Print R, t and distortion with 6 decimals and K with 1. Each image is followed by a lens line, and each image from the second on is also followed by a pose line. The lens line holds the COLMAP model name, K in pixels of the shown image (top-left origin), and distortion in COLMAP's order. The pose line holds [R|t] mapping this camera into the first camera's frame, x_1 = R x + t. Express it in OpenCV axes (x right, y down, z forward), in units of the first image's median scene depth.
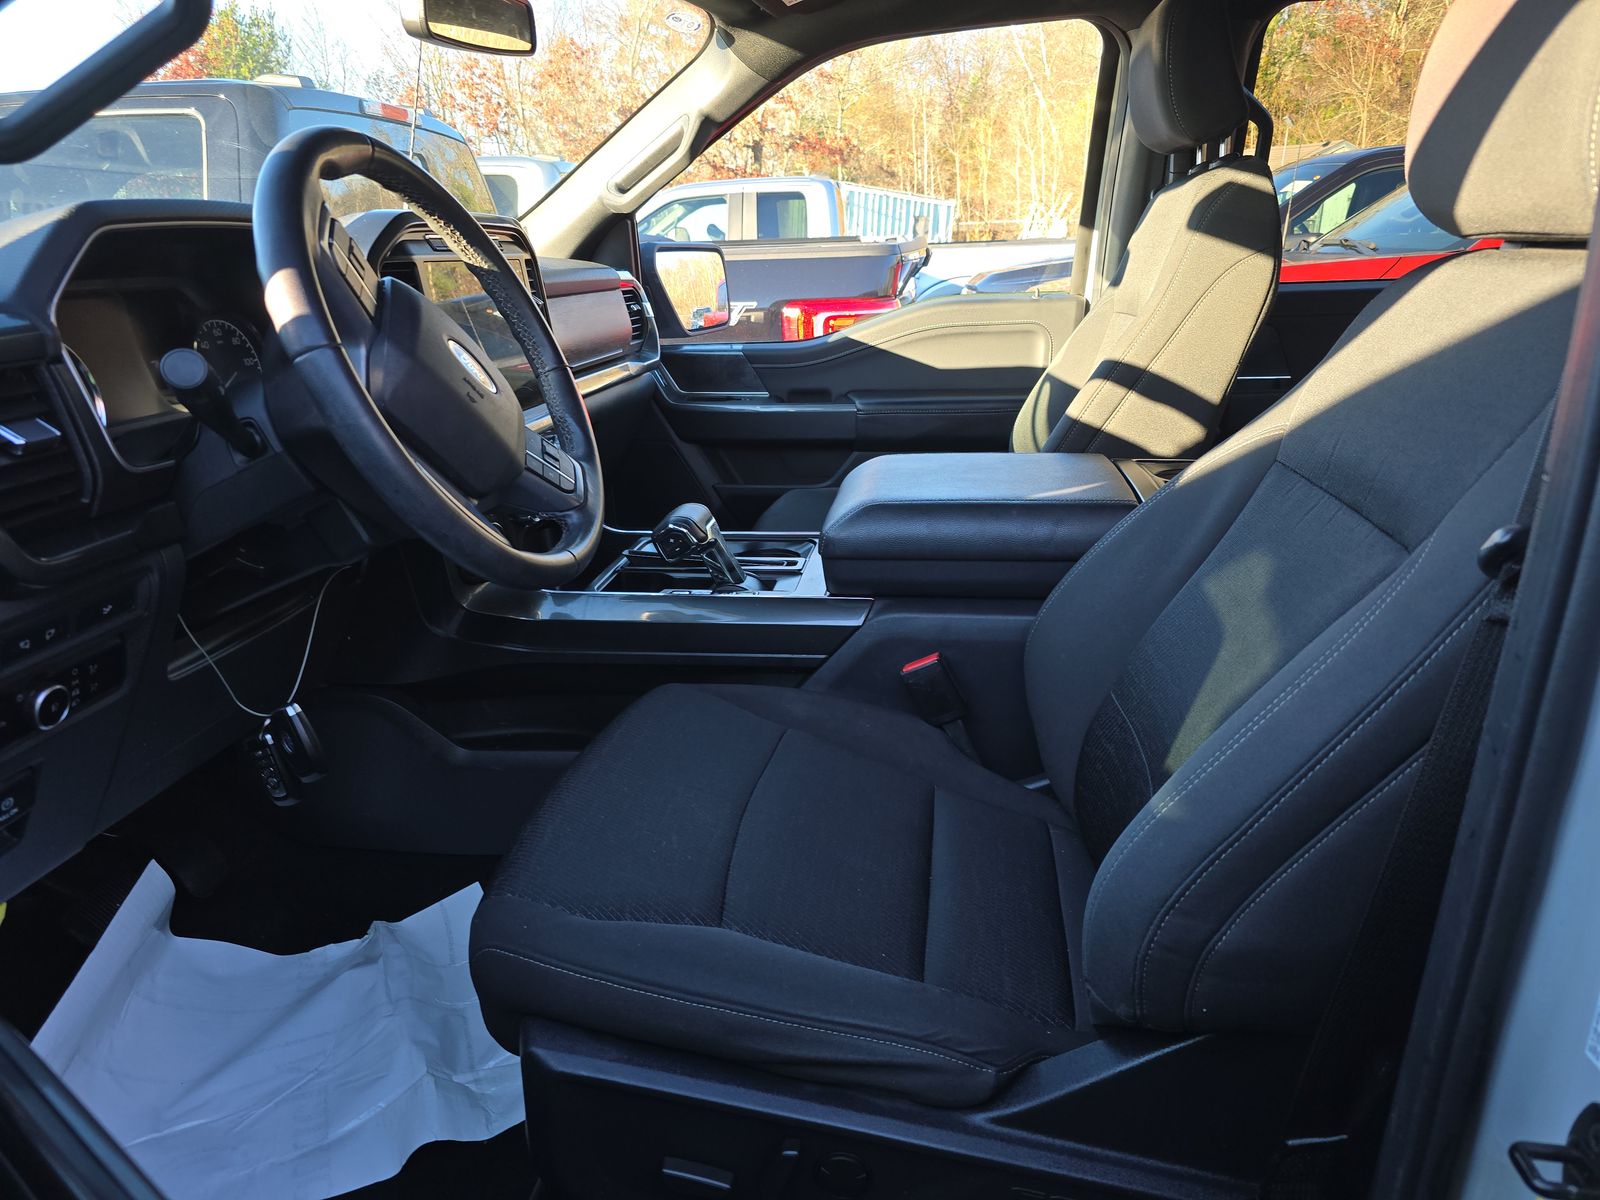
lens RADIAL K [[1076.9, 0, 800.0], [0, 1076.9, 603.3], [0, 0, 1]] dist [0.056752, -0.073149]
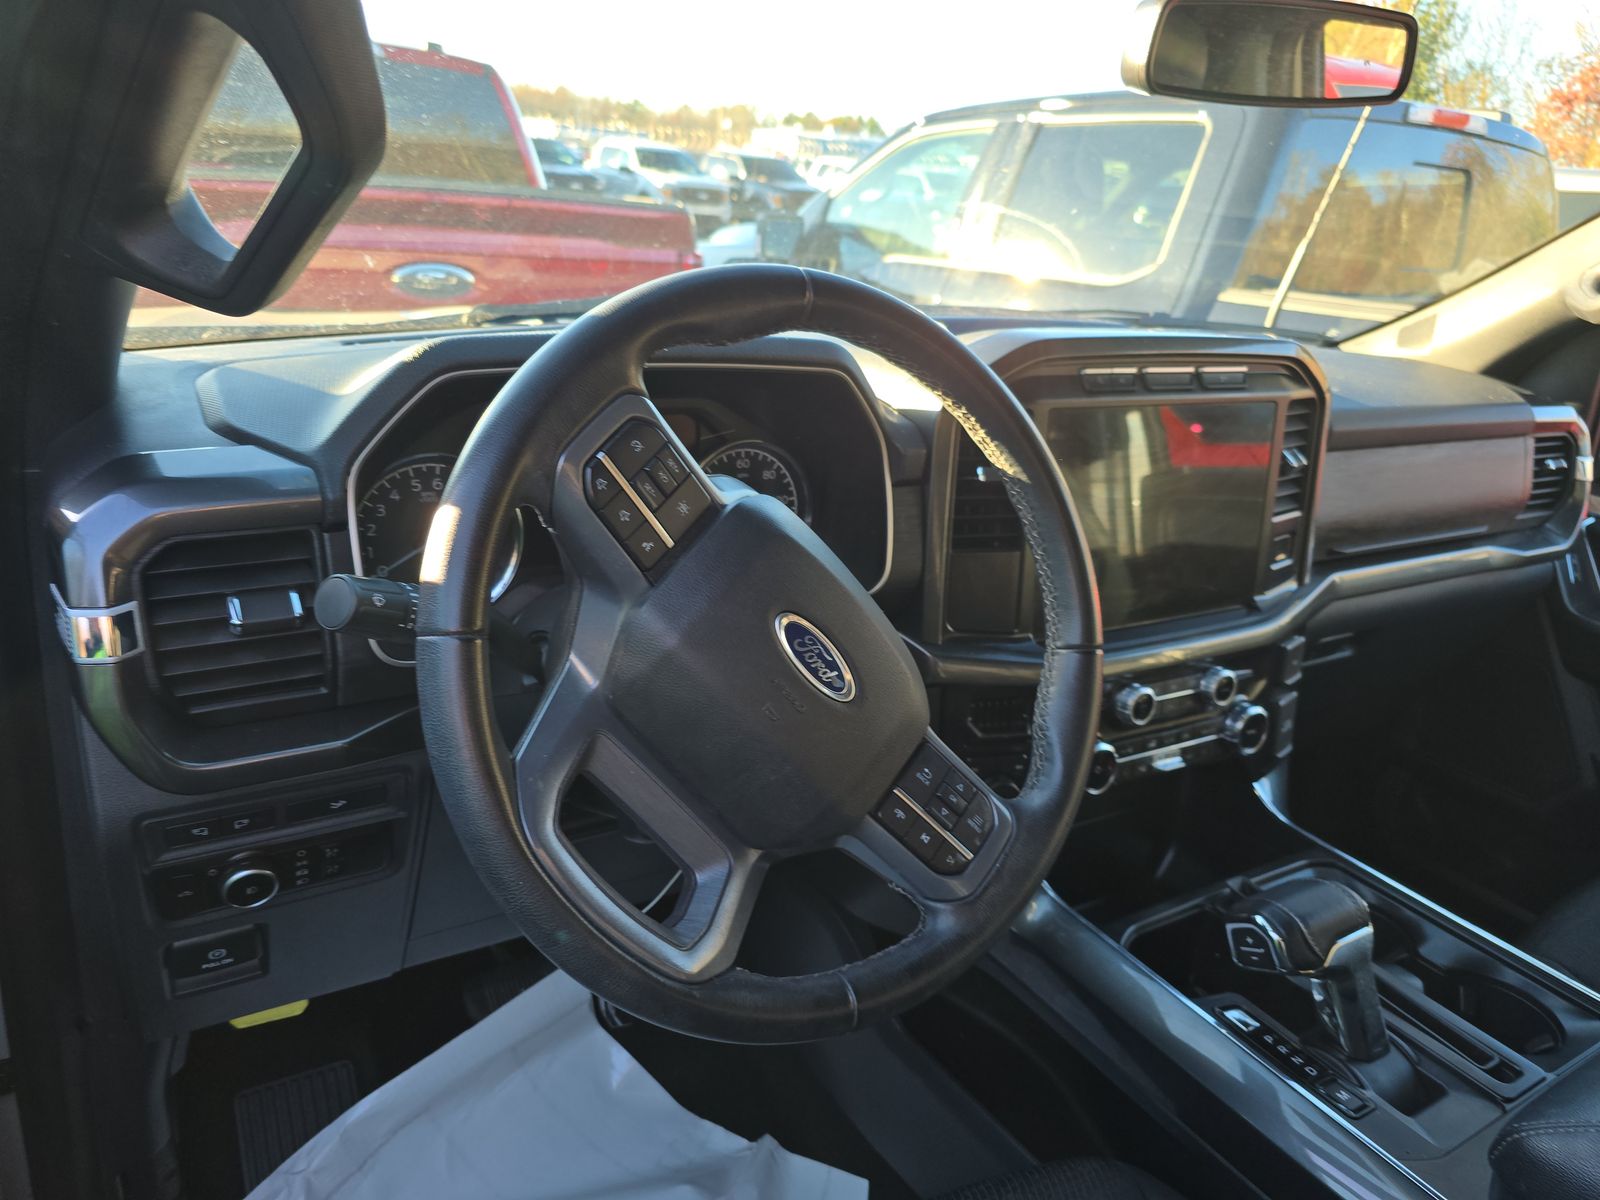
lens RADIAL K [[1076.9, 0, 800.0], [0, 1076.9, 603.3], [0, 0, 1]] dist [0.056752, -0.073149]
pose [[0.620134, 0.338987, -0.707475, 0.079853], [-0.326947, 0.931448, 0.159720, -0.230919], [0.713119, 0.132259, 0.688454, 0.380259]]
